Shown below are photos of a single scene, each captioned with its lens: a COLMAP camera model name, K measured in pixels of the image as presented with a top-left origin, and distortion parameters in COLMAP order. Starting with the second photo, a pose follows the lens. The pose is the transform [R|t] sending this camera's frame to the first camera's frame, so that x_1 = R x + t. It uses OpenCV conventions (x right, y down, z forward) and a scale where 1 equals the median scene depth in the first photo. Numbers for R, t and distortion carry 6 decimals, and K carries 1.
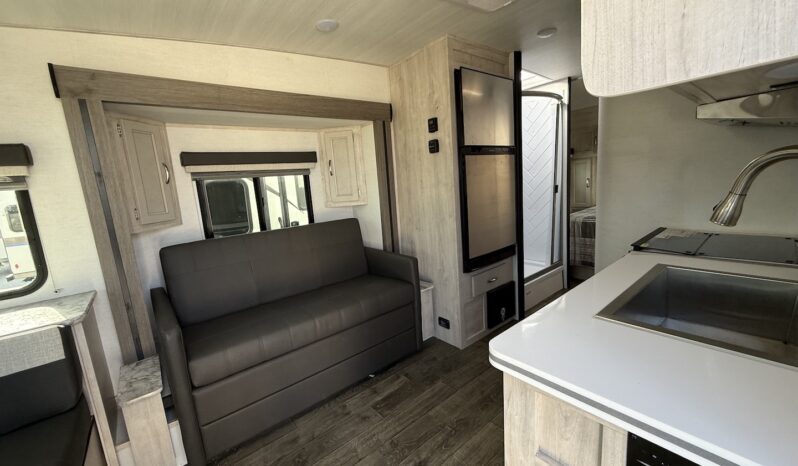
lens RADIAL K [[317.6, 0, 396.7], [0, 317.6, 232.6], [0, 0, 1]] dist [-0.001146, 0.000648]
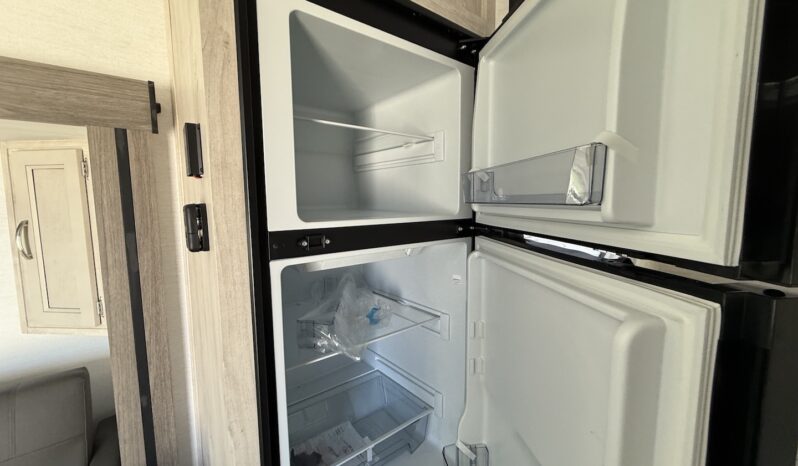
lens RADIAL K [[317.6, 0, 397.6], [0, 317.6, 231.8], [0, 0, 1]] dist [-0.001146, 0.000648]
pose [[0.997543, 0.069881, 0.004974, 0.262744], [-0.069433, 0.995610, -0.062766, -0.239829], [-0.009338, 0.062266, 0.998016, 0.662182]]
